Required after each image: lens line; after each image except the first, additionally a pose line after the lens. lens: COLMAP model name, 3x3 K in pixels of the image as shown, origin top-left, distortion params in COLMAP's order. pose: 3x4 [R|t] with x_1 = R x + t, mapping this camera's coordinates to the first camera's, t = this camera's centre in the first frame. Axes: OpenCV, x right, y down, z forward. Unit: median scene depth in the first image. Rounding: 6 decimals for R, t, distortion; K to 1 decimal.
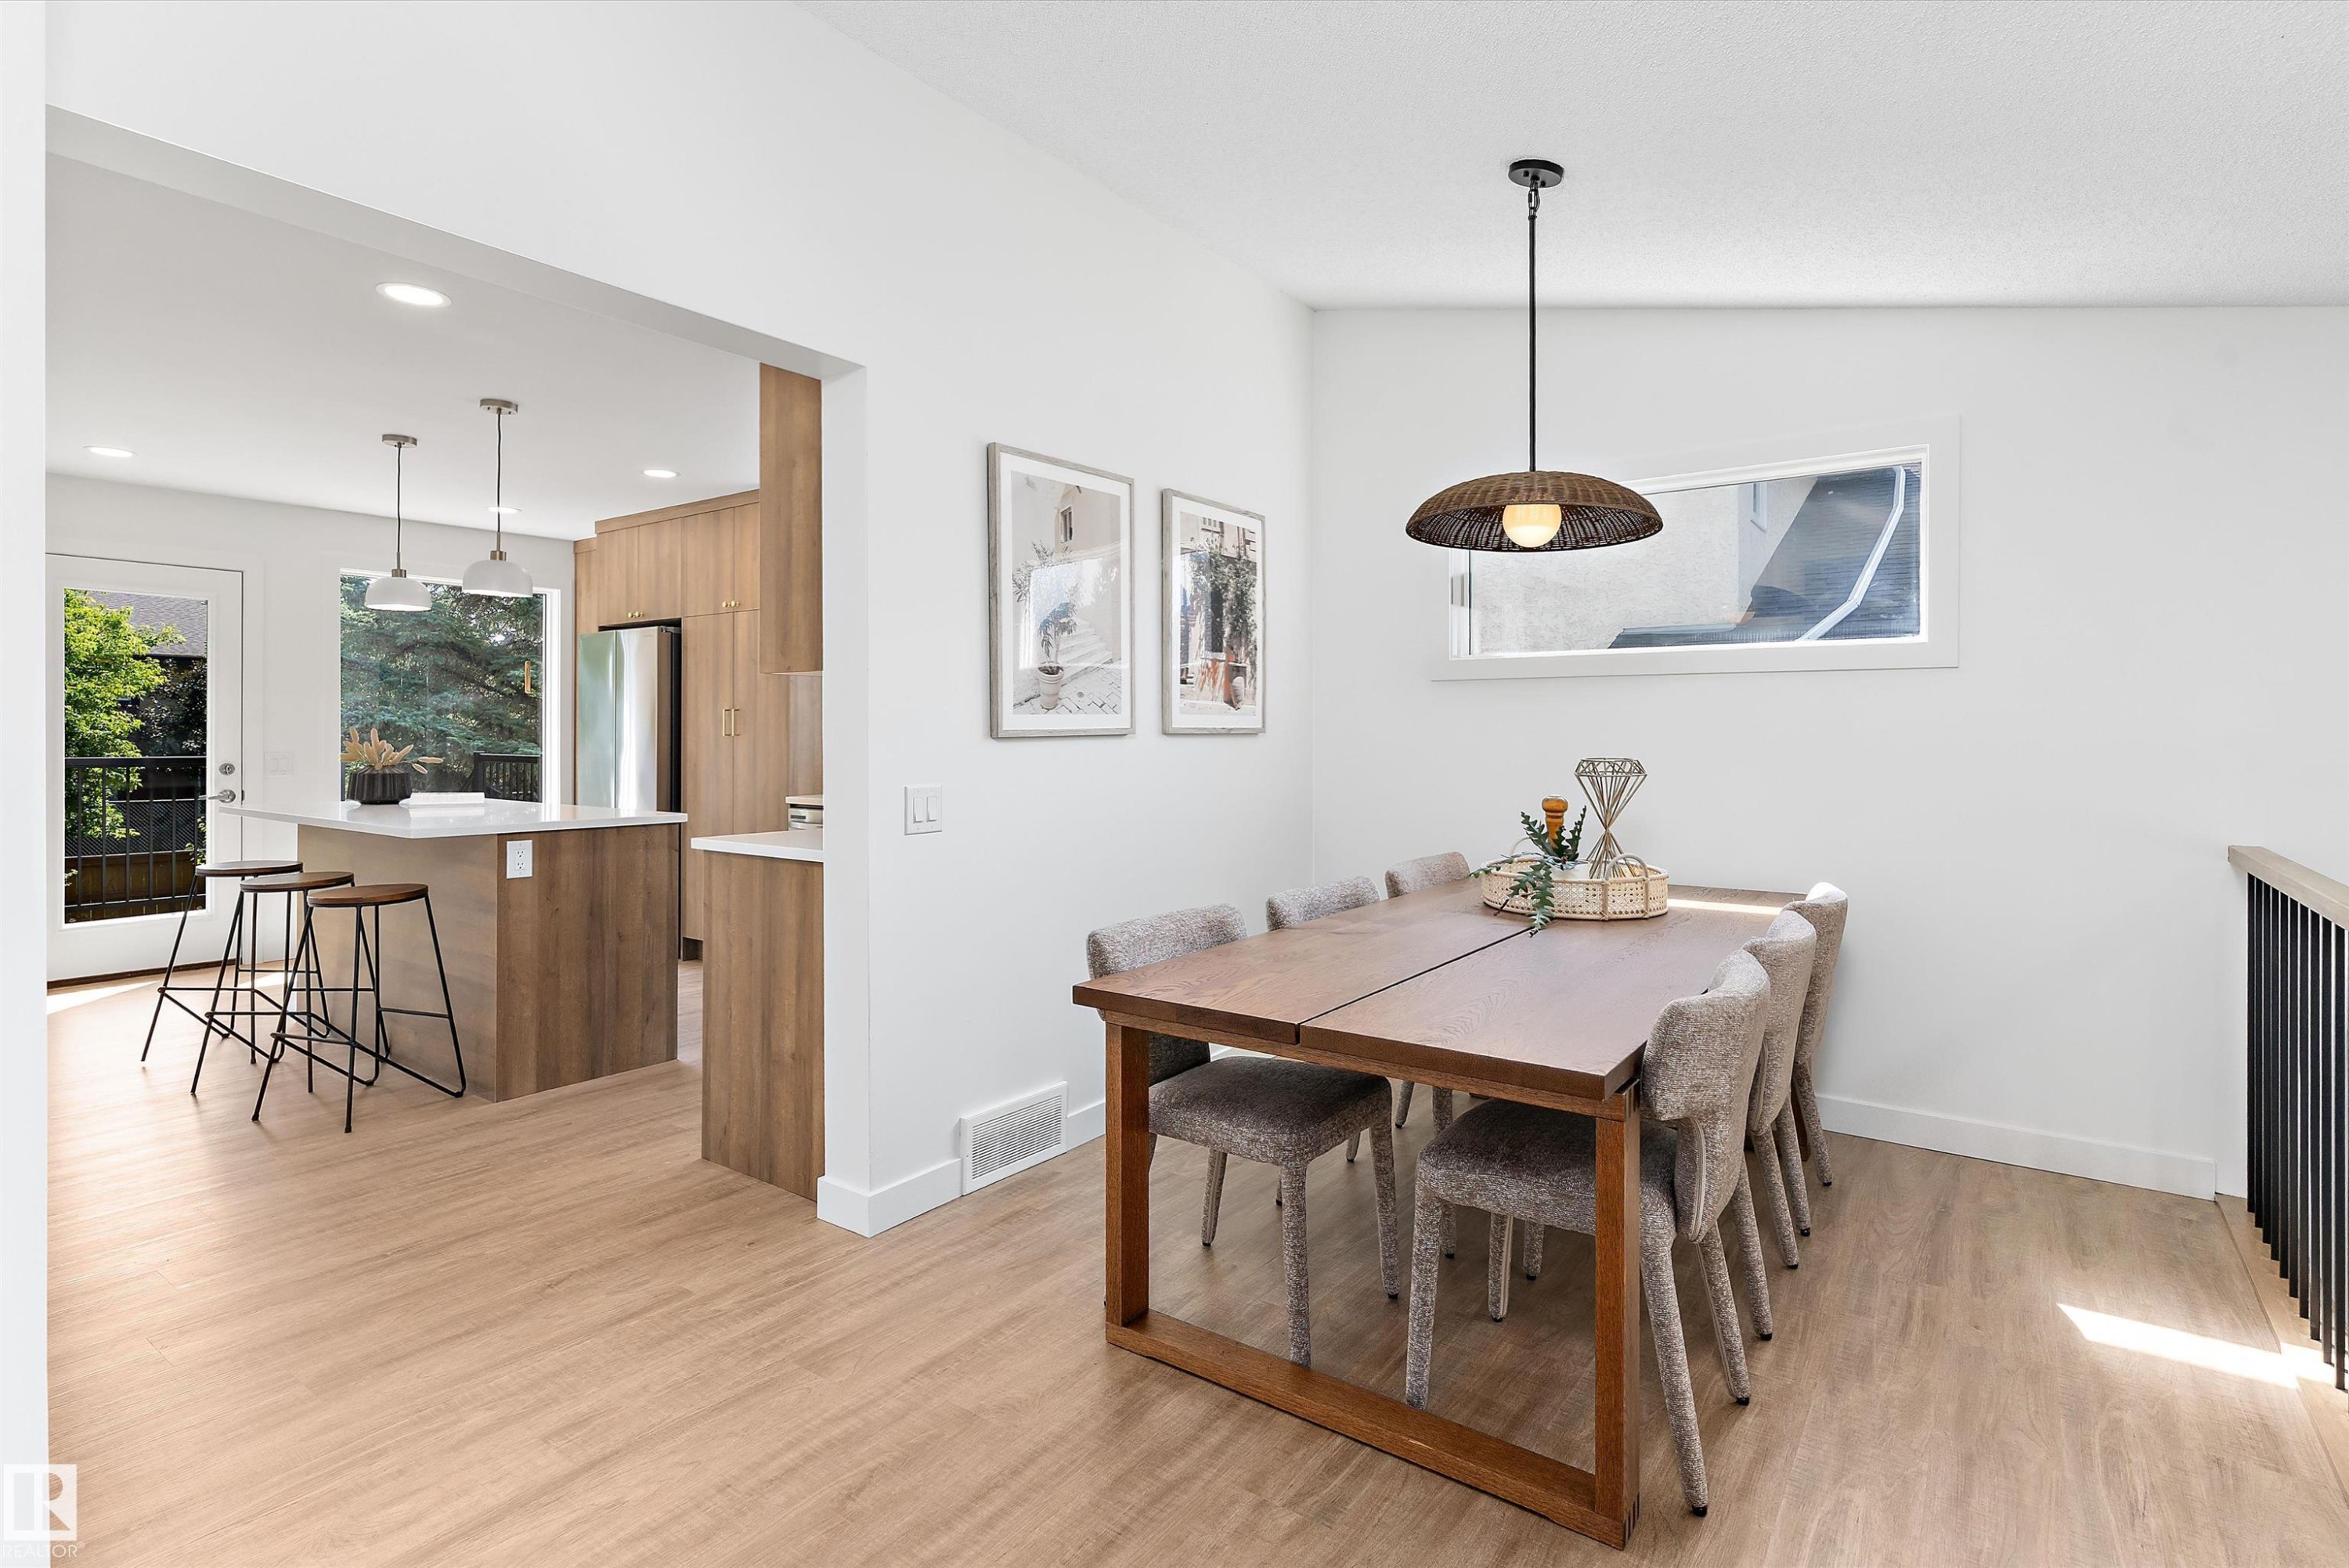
lens RADIAL K [[1147.0, 0, 1180.9], [0, 1147.0, 743.5], [0, 0, 1]] dist [0.002307, 0.000683]
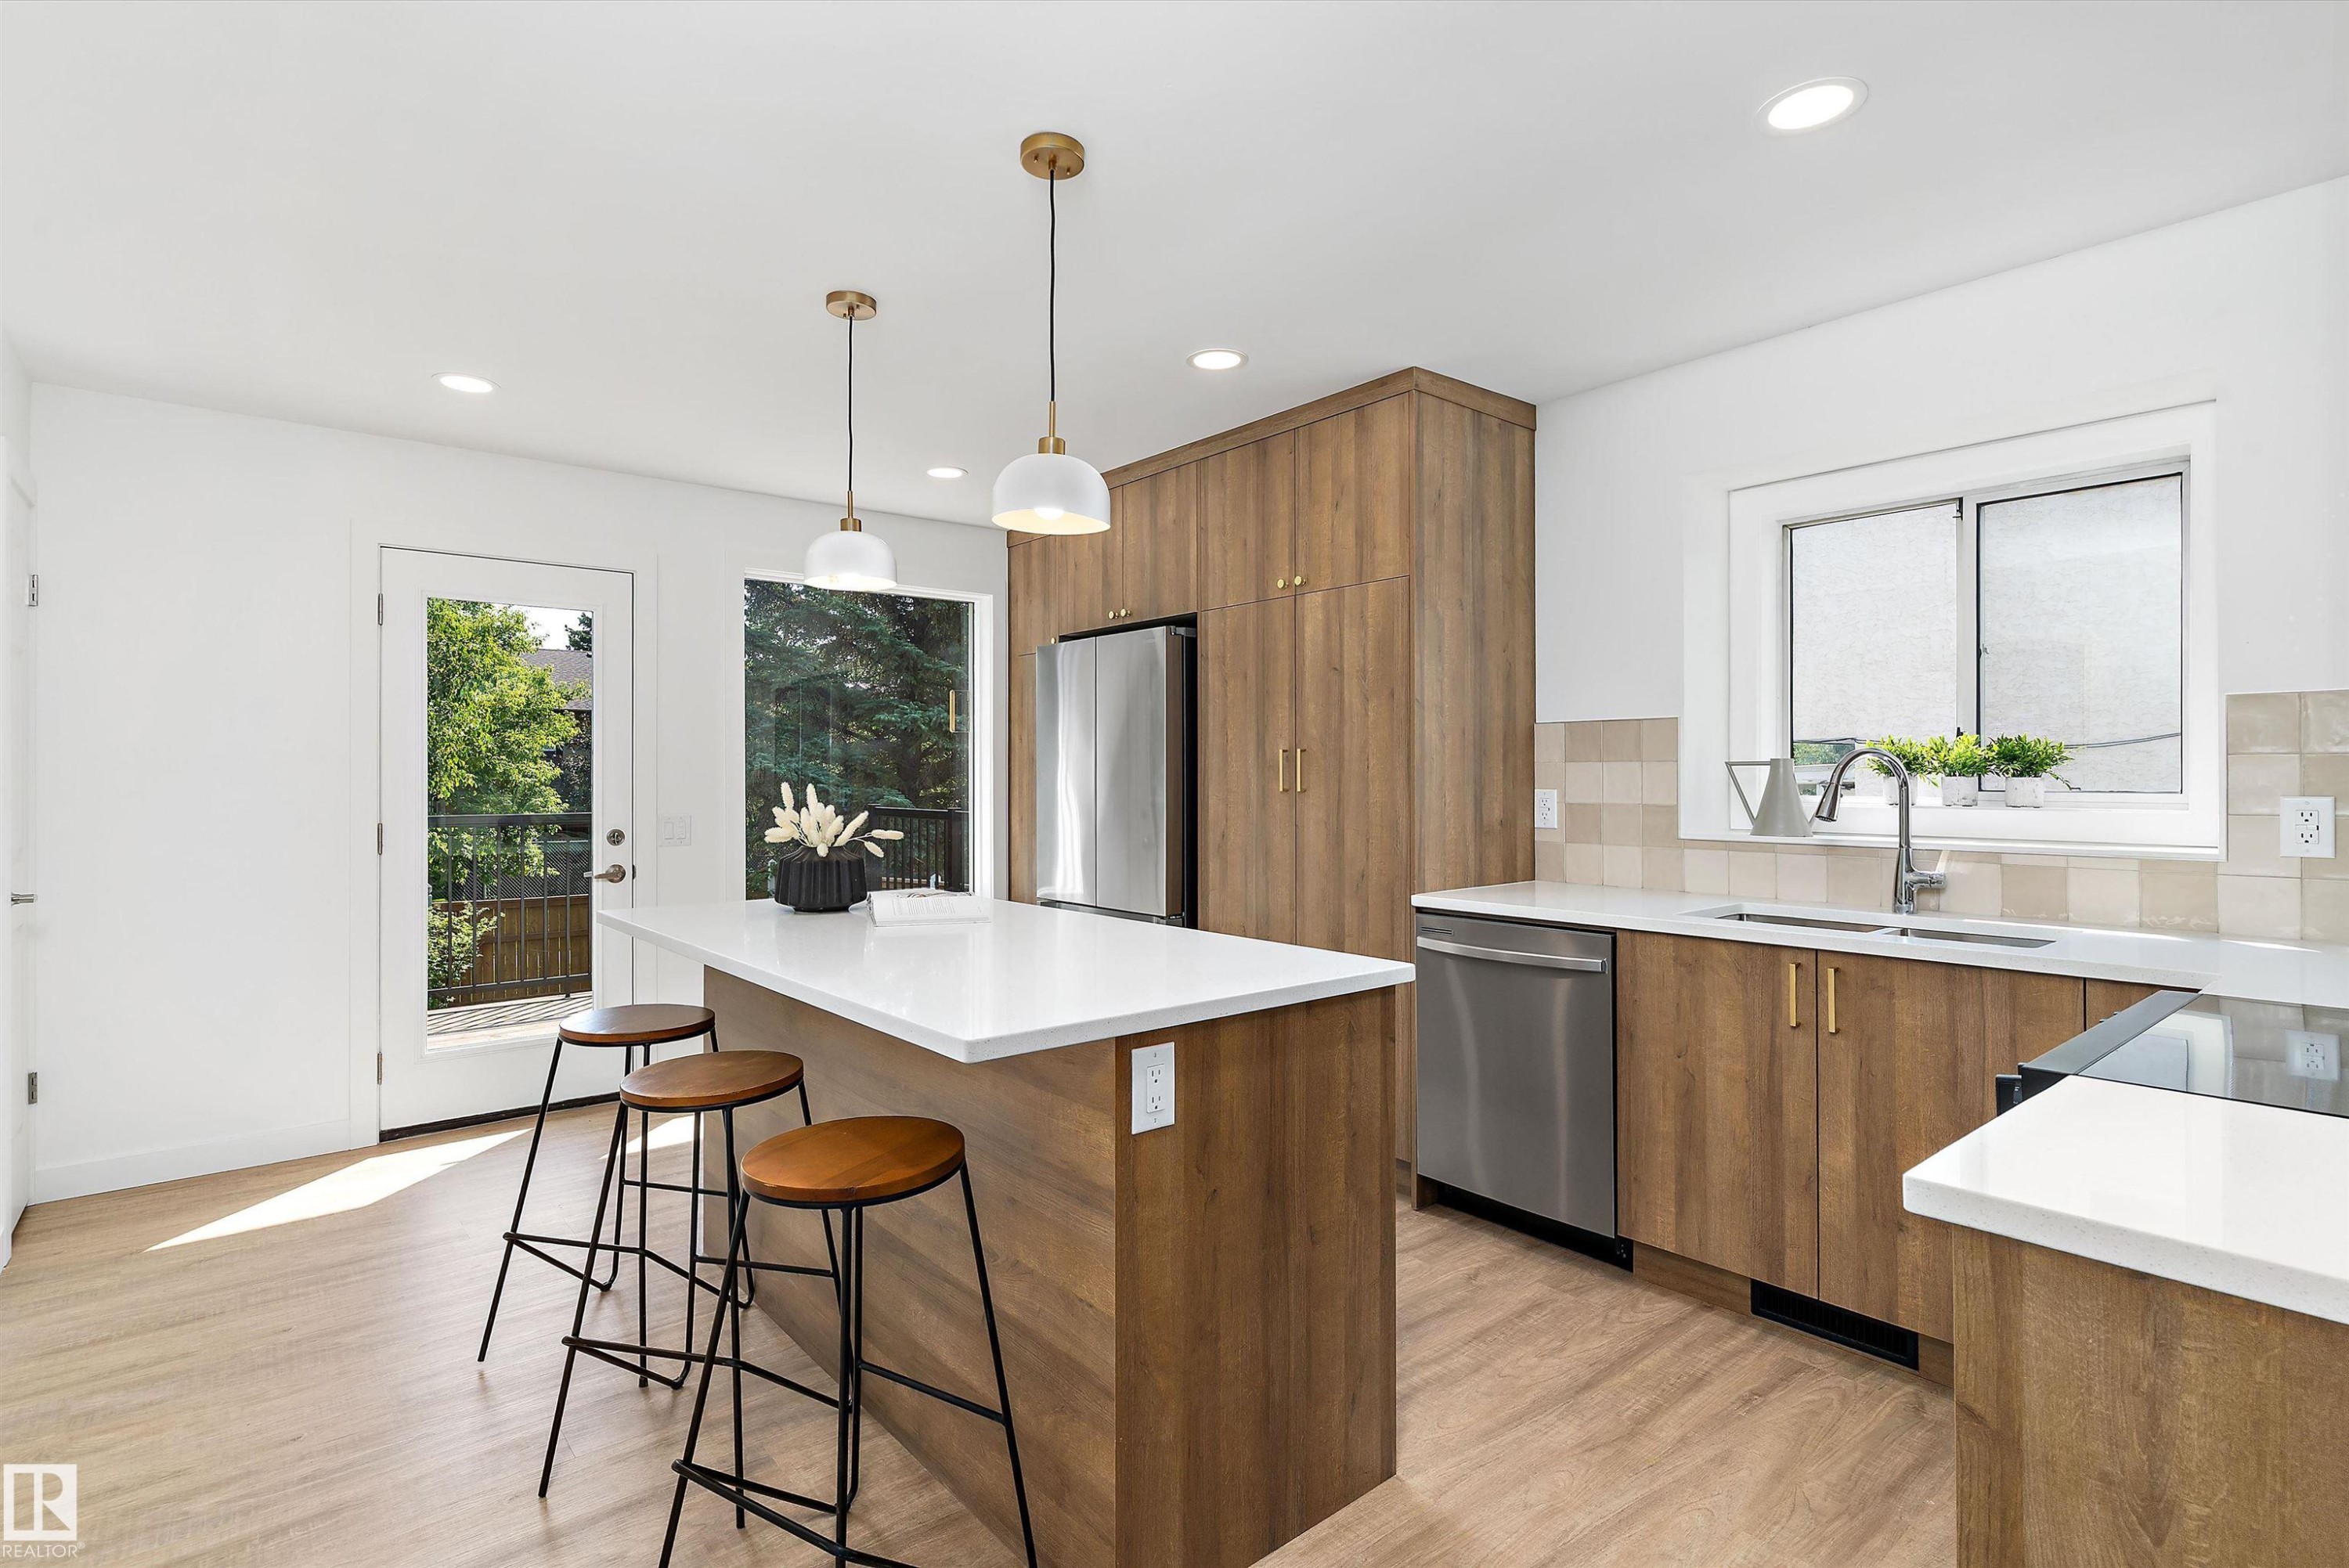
lens RADIAL K [[1117.5, 0, 1175.8], [0, 1117.5, 777.9], [0, 0, 1]] dist [0.003463, 0.000649]
pose [[0.971411, -0.006578, -0.237313, -0.542585], [0.005580, 0.999973, -0.004878, -0.020001], [0.237338, 0.003414, 0.971421, 0.680092]]
